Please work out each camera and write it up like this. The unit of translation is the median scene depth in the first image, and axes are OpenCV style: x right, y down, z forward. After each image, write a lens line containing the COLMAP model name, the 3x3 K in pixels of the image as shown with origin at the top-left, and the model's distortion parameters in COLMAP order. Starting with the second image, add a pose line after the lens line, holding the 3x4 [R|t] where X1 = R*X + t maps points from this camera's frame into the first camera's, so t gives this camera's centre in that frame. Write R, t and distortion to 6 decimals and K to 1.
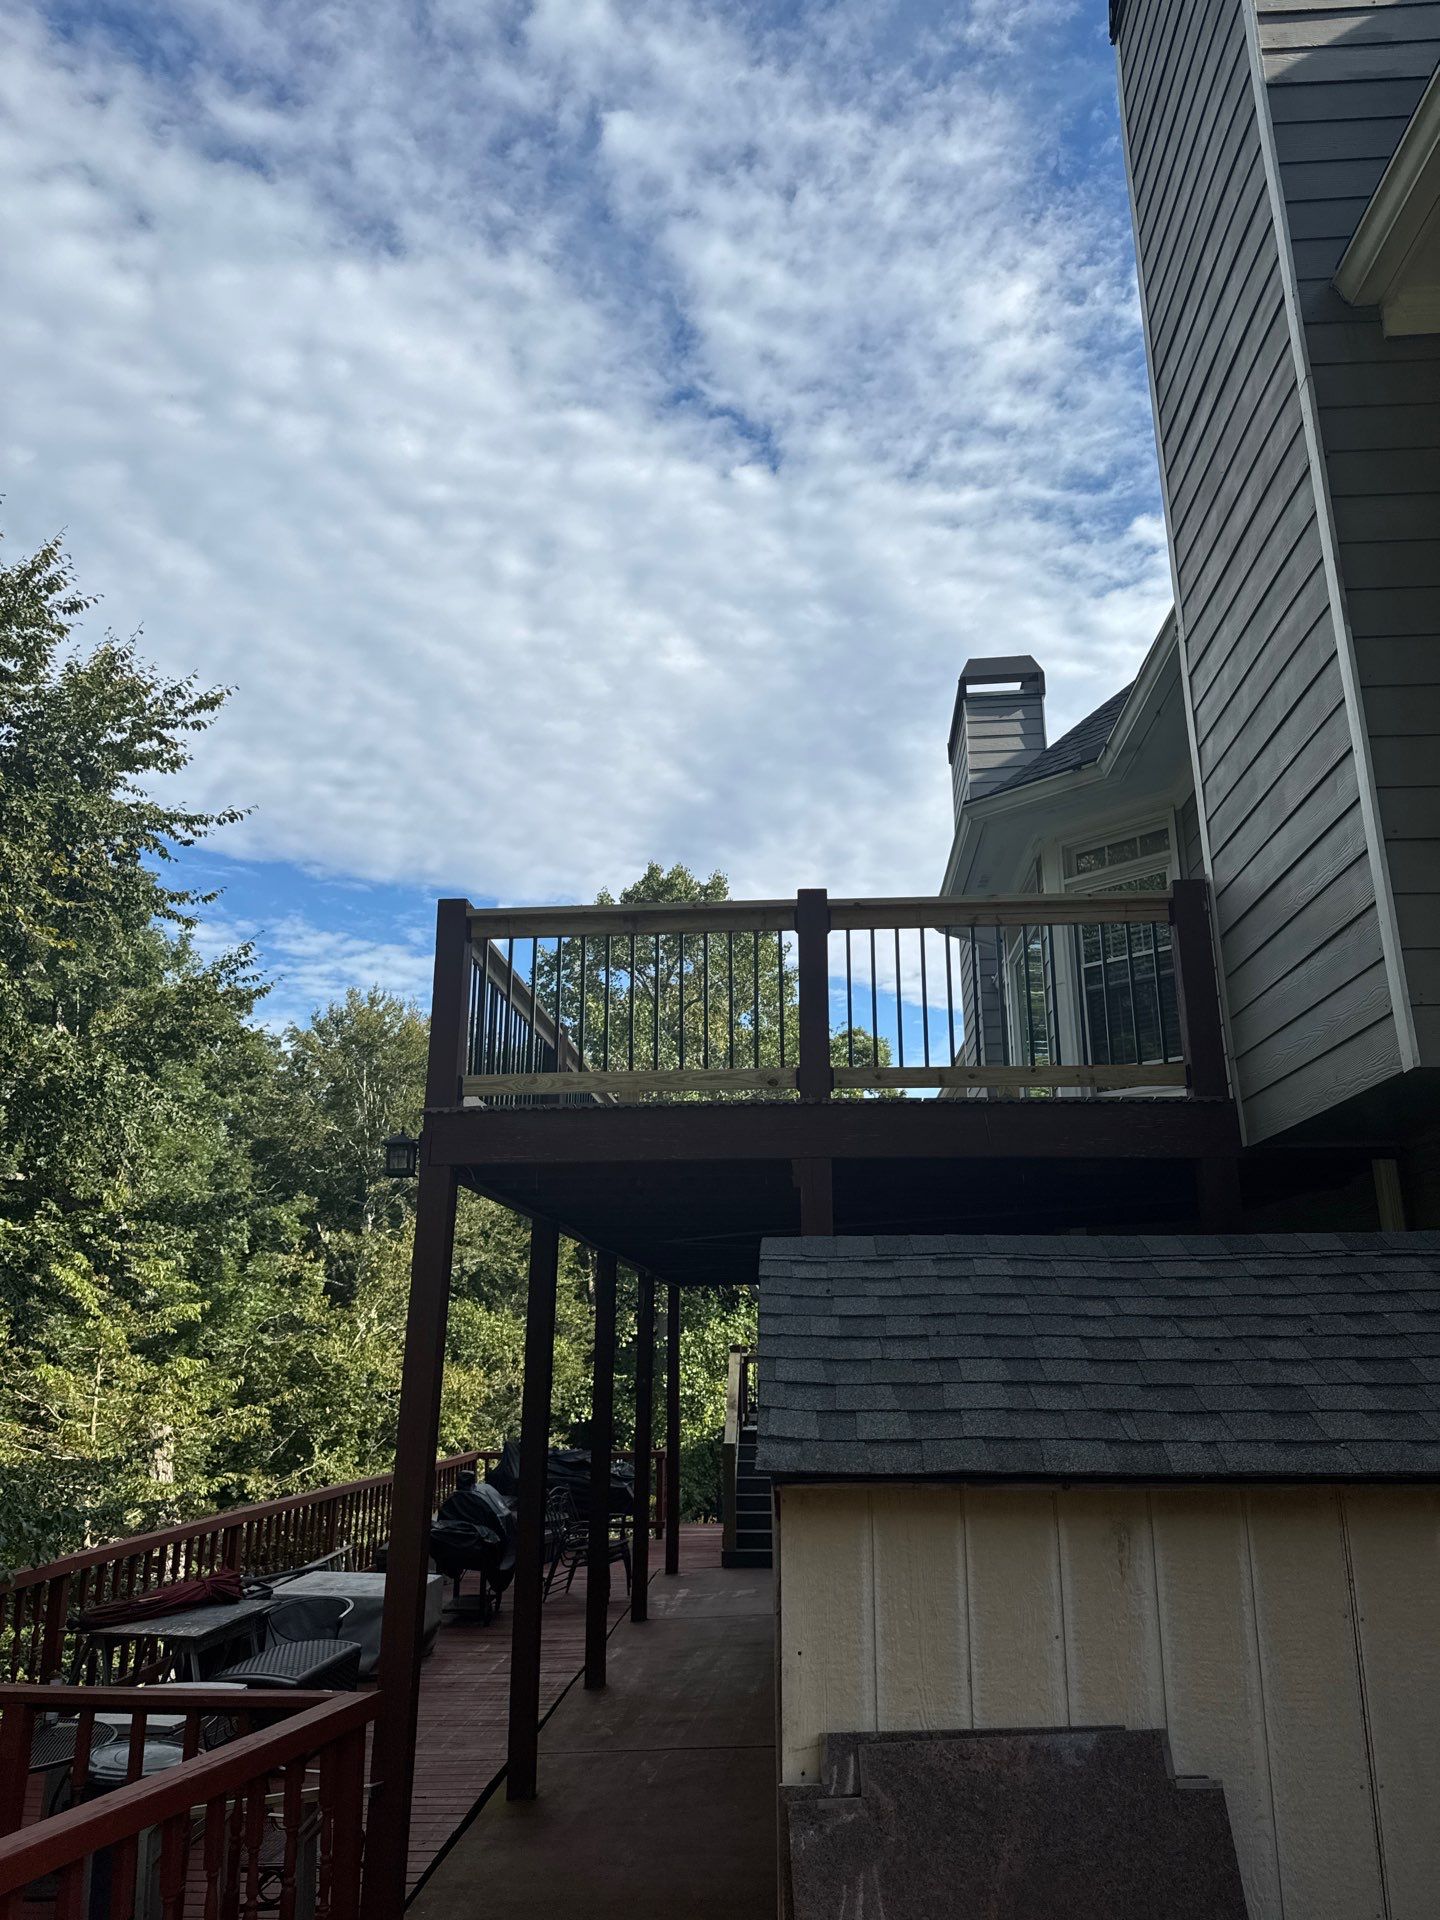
lens RADIAL K [[1361.0, 0, 732.5], [0, 1361.0, 954.5], [0, 0, 1]] dist [0.002596, -0.006065]
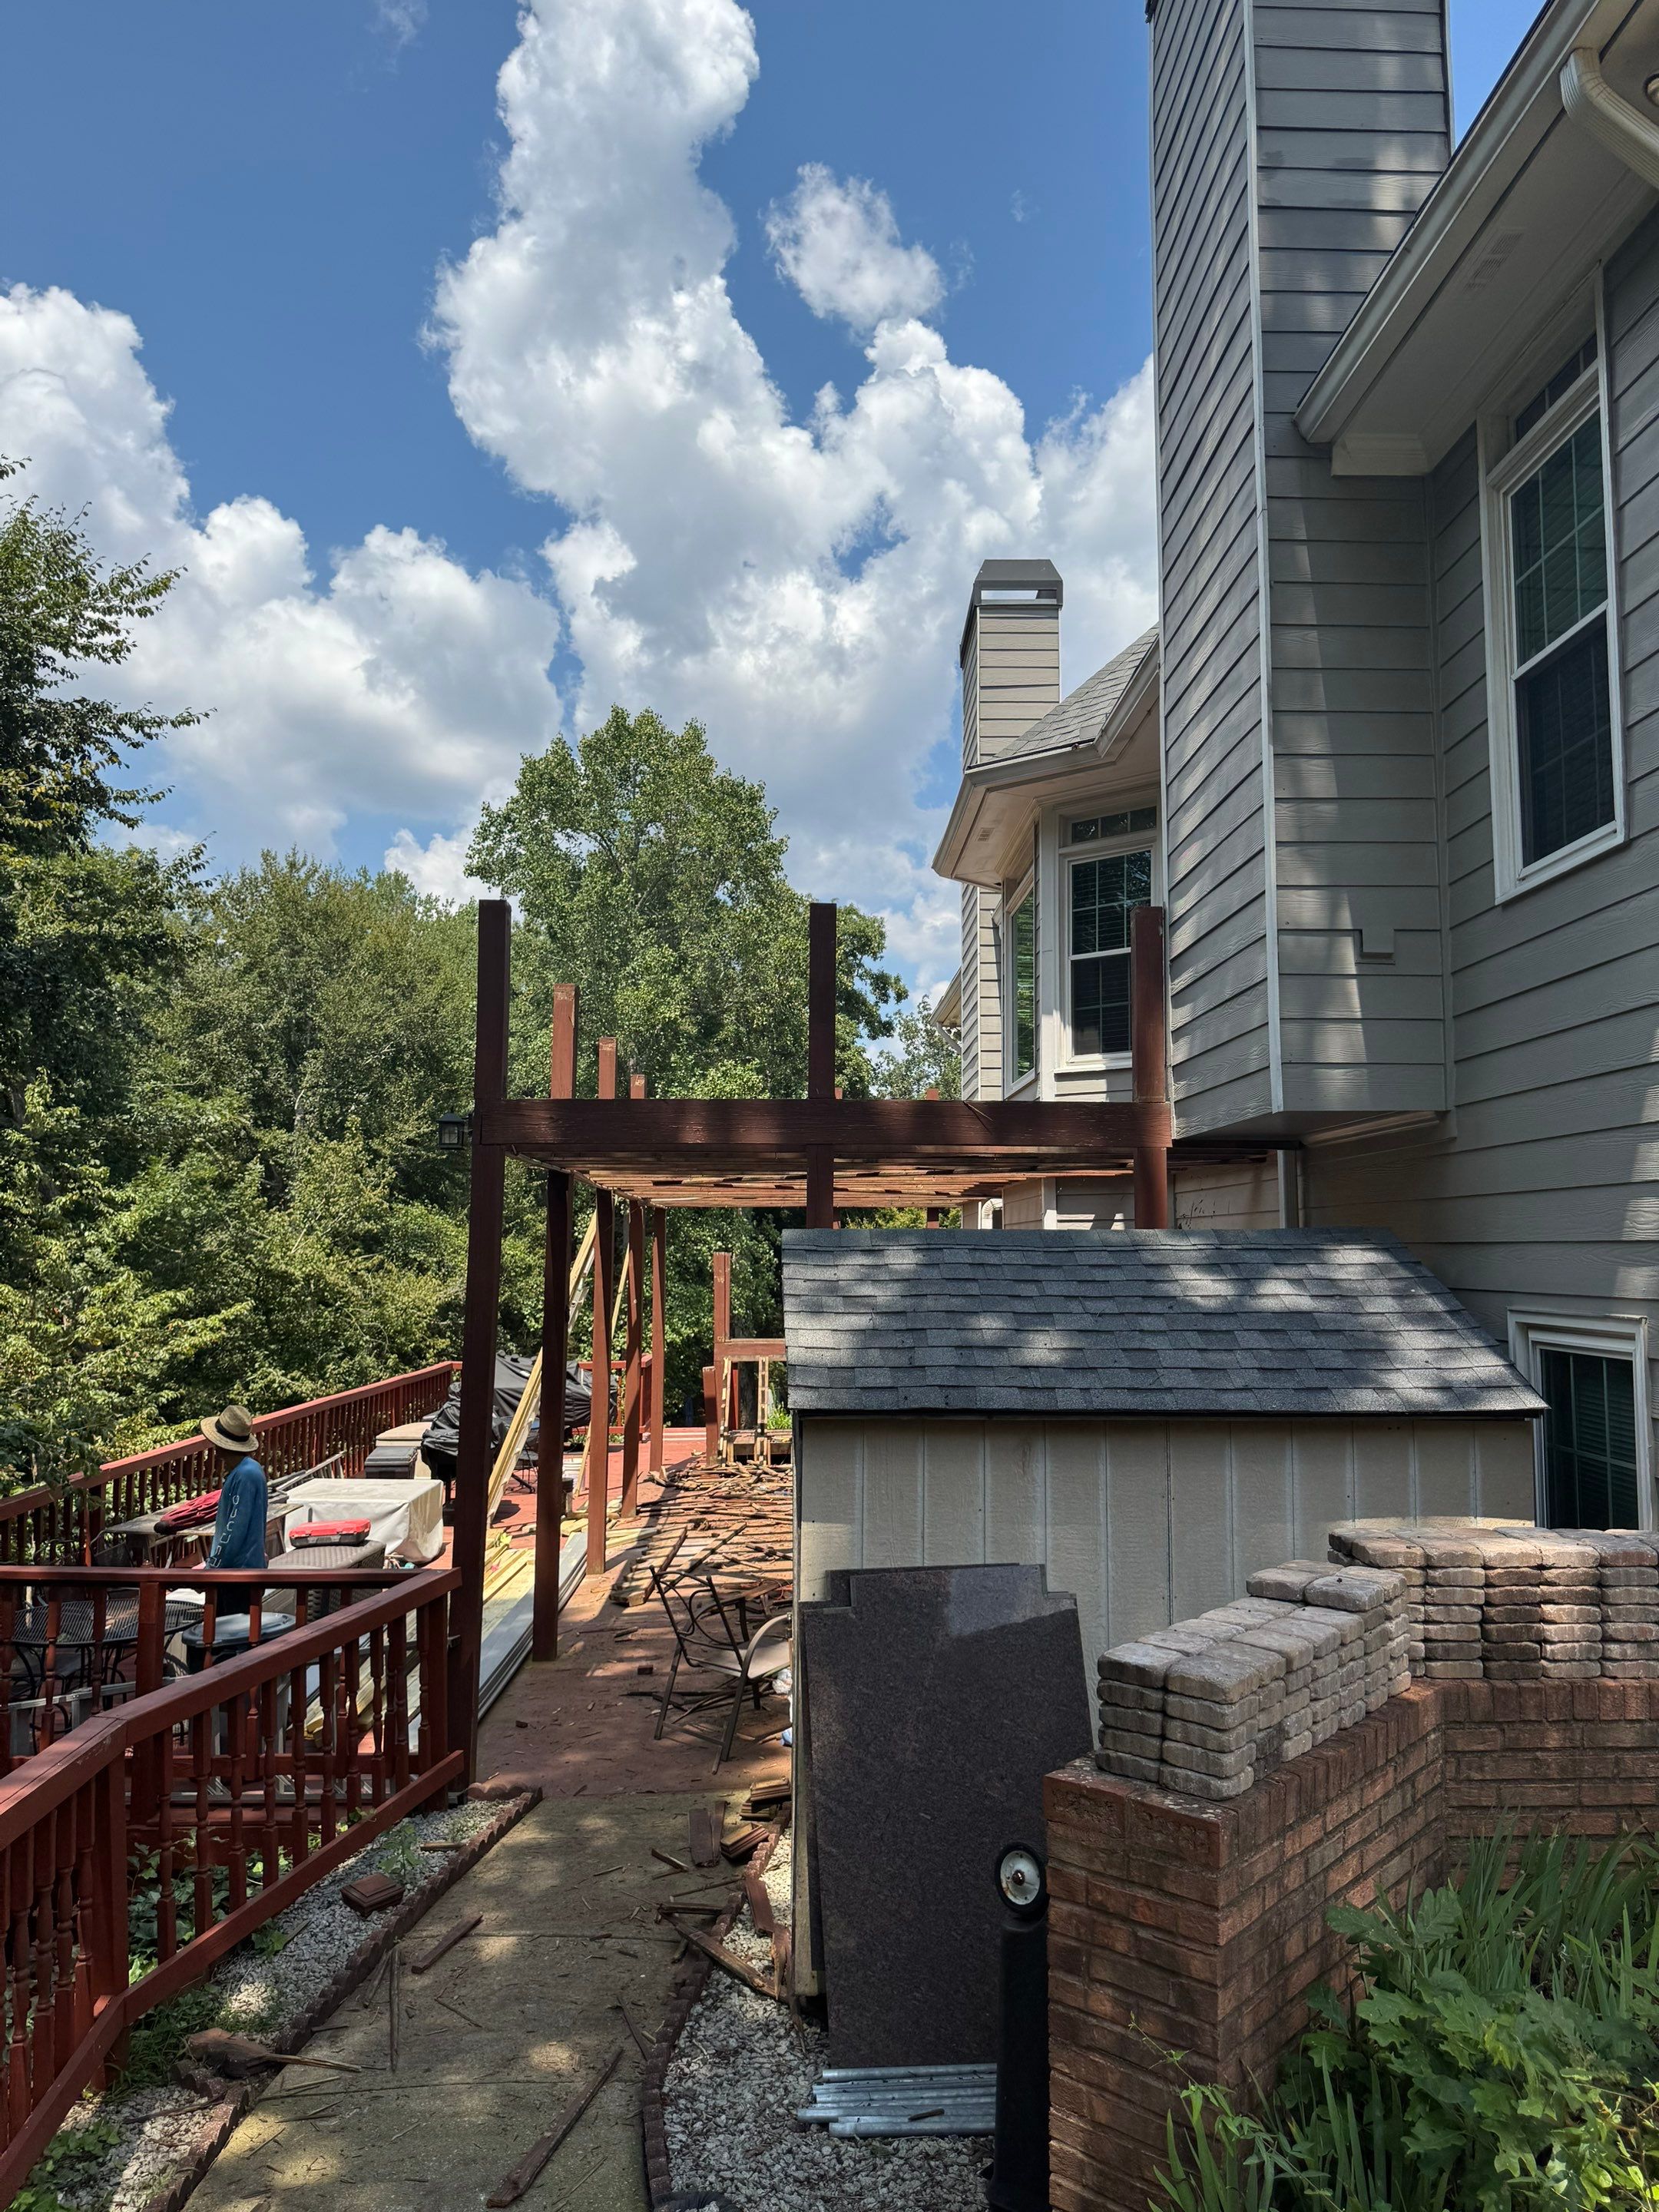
lens RADIAL K [[1544.4, 0, 857.8], [0, 1544.4, 1101.0], [0, 0, 1]] dist [0.135955, -0.000350]
pose [[0.994895, 0.016018, 0.099633, -0.064952], [-0.034674, 0.981471, 0.188448, -0.220807], [-0.094768, -0.190941, 0.977016, -0.490215]]
